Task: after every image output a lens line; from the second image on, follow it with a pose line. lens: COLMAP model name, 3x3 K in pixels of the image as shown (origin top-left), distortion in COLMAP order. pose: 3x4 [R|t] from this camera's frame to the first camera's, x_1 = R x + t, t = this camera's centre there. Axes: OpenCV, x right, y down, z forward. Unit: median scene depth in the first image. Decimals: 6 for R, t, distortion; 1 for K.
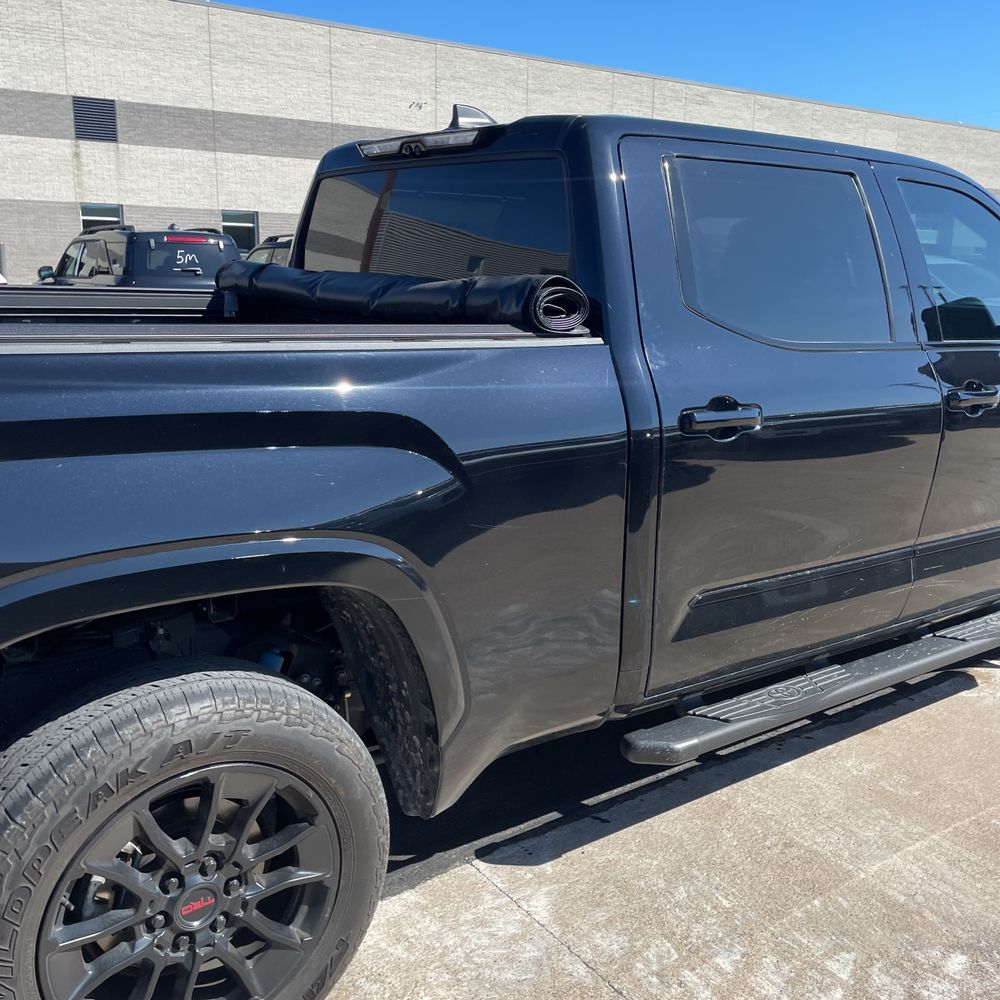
lens RADIAL K [[1015.4, 0, 502.2], [0, 1015.4, 485.8], [0, 0, 1]] dist [0.090911, -0.123555]
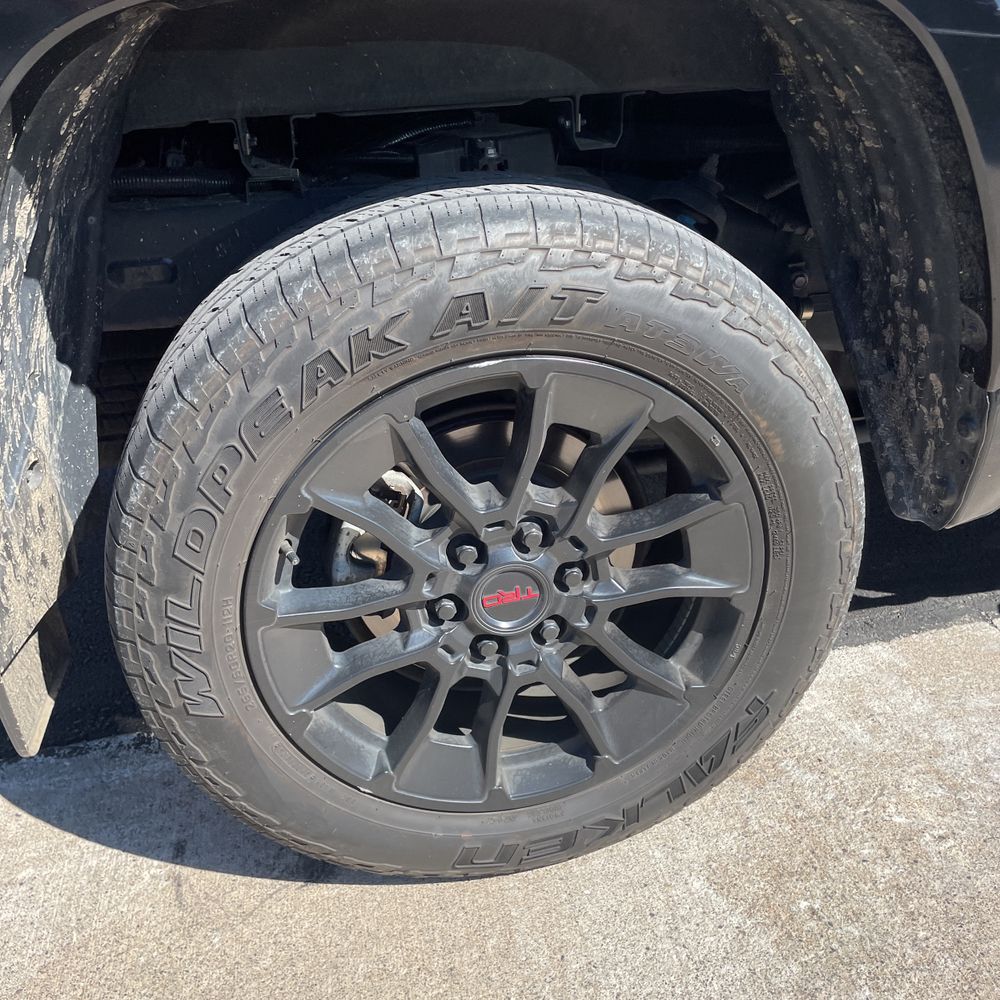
lens RADIAL K [[1003.8, 0, 500.0], [0, 1003.8, 500.0], [0, 0, 1]] dist [0.076269, -0.108221]
pose [[0.896968, 0.131210, -0.422177, -0.062282], [-0.016984, 0.964465, 0.263664, 0.190363], [0.441770, -0.229328, 0.867322, 0.481631]]
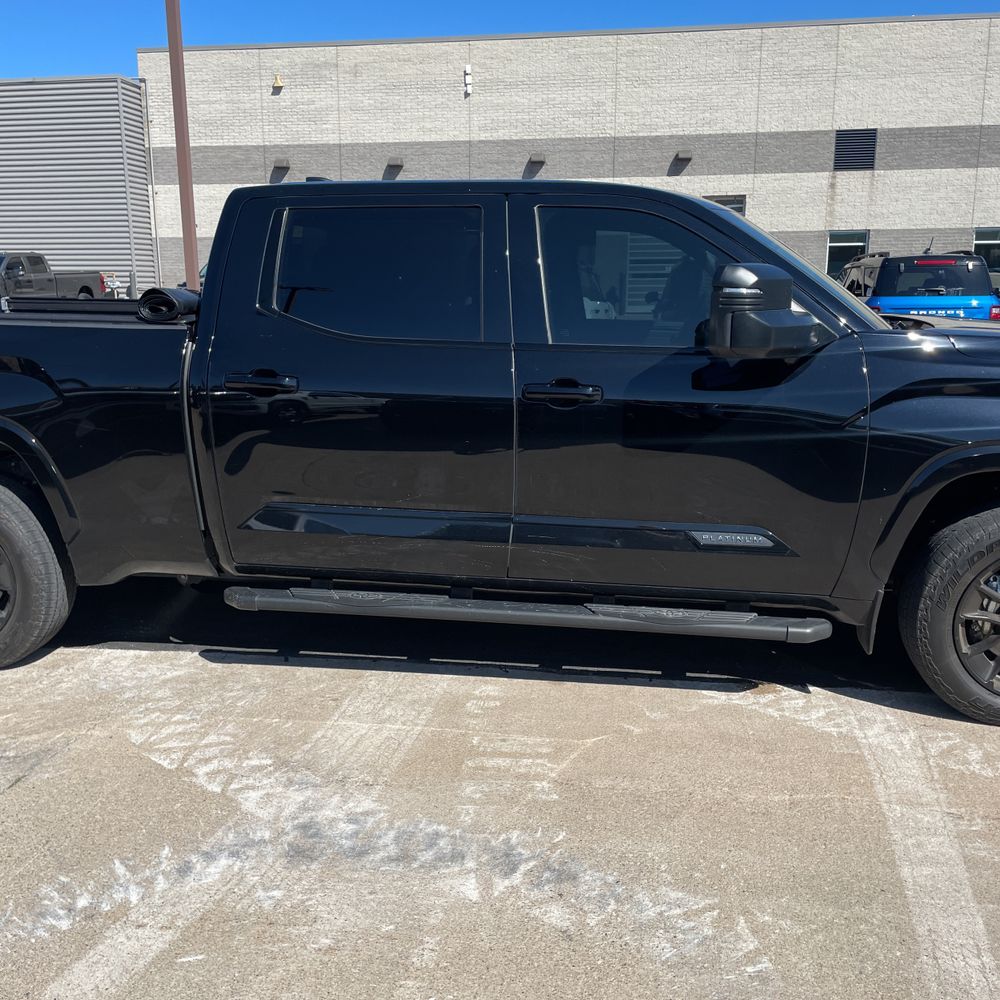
lens RADIAL K [[1015.6, 0, 492.4], [0, 1015.6, 504.4], [0, 0, 1]] dist [0.089485, -0.120733]
pose [[0.705087, 0.131604, -0.696802, 1.881654], [-0.135026, 0.989566, 0.050267, -0.013552], [0.696147, 0.058644, 0.715500, 0.205626]]
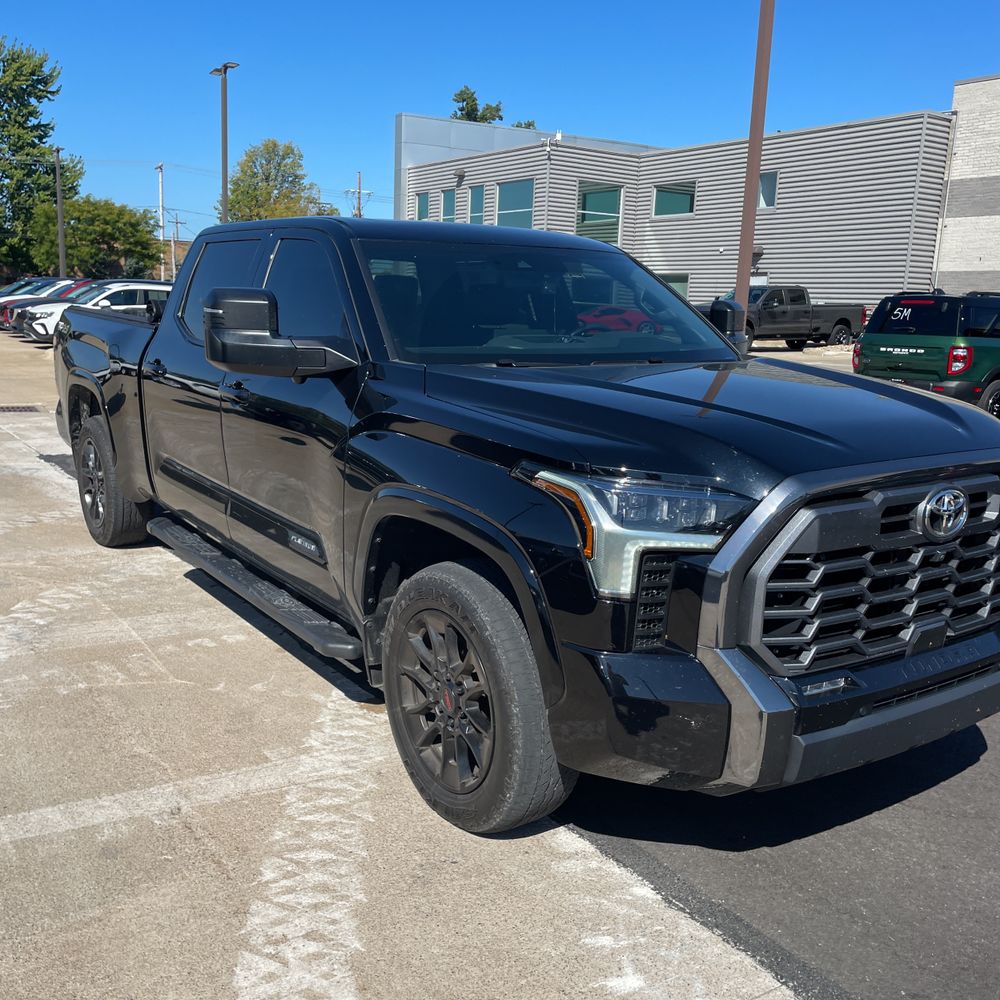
lens RADIAL K [[1015.6, 0, 492.4], [0, 1015.6, 504.4], [0, 0, 1]] dist [0.089485, -0.120733]
pose [[-0.032749, 0.176492, -0.983757, 2.805015], [-0.246602, 0.952427, 0.179081, -0.422321], [0.968563, 0.248461, 0.012332, 2.090201]]
